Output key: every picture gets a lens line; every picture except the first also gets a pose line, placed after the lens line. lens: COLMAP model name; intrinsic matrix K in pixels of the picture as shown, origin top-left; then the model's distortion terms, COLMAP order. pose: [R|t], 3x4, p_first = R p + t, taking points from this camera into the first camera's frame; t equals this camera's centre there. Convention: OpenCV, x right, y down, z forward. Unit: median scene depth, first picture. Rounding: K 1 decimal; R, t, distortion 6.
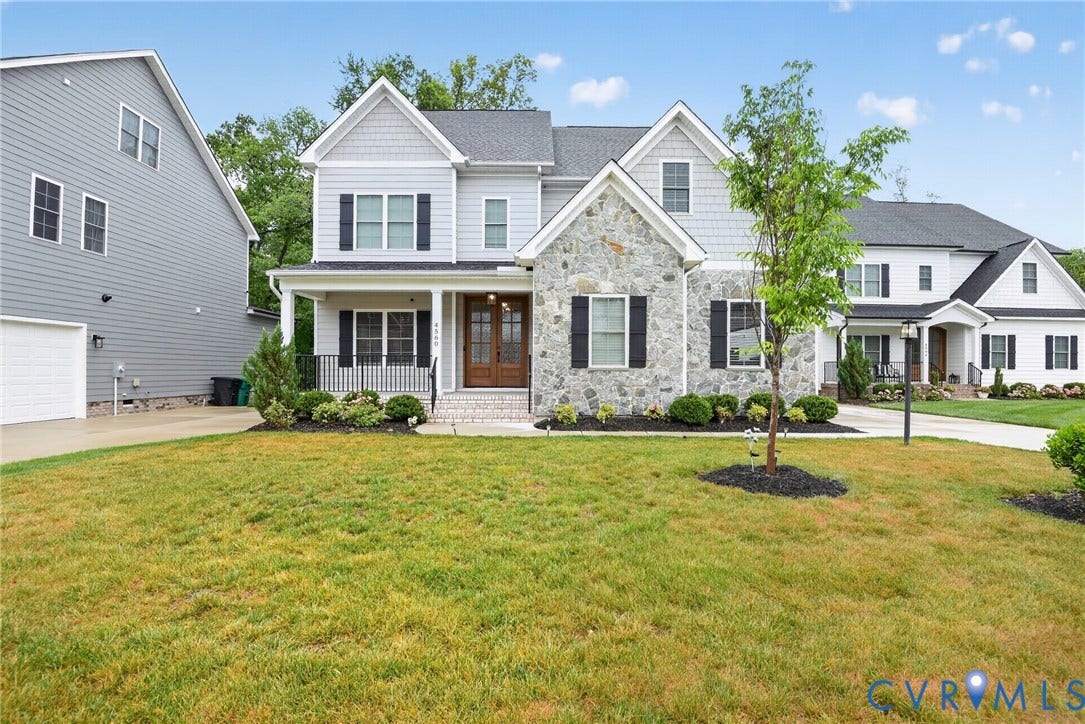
lens RADIAL K [[508.0, 0, 541.4], [0, 508.0, 362.9], [0, 0, 1]] dist [-0.040133, -0.001340]
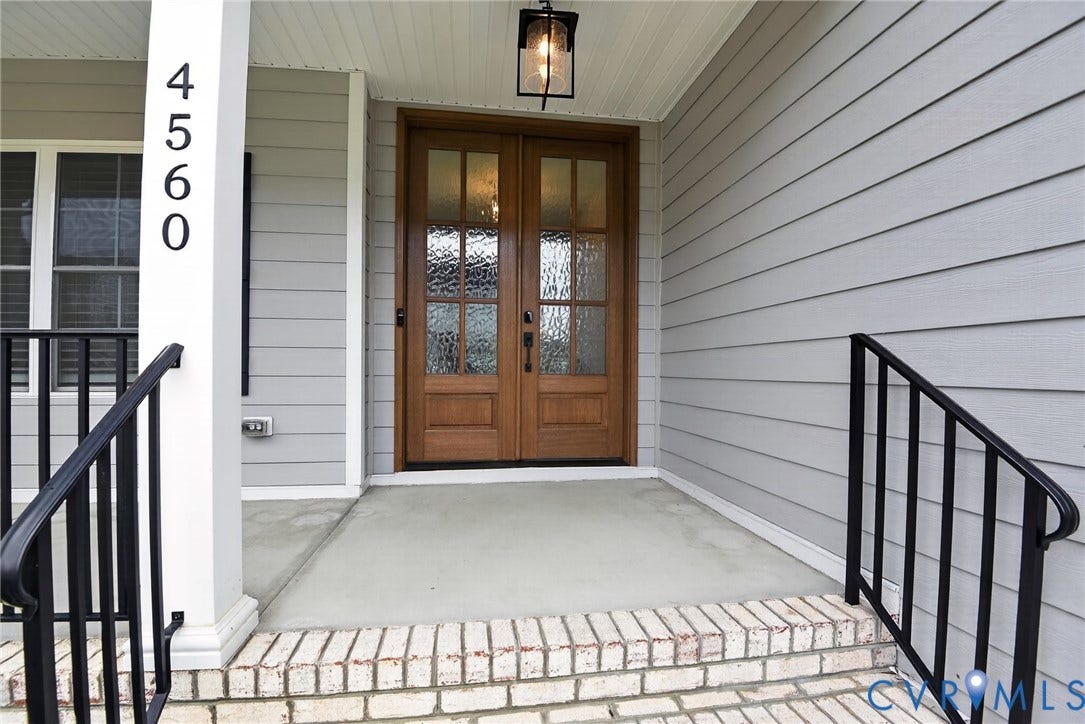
lens RADIAL K [[508.0, 0, 540.7], [0, 508.0, 370.7], [0, 0, 1]] dist [-0.040133, -0.001340]
pose [[0.990488, 0.000265, 0.137602, -0.116083], [-0.002698, 0.999843, 0.017495, -0.006436], [-0.137576, -0.017700, 0.990333, 0.734864]]
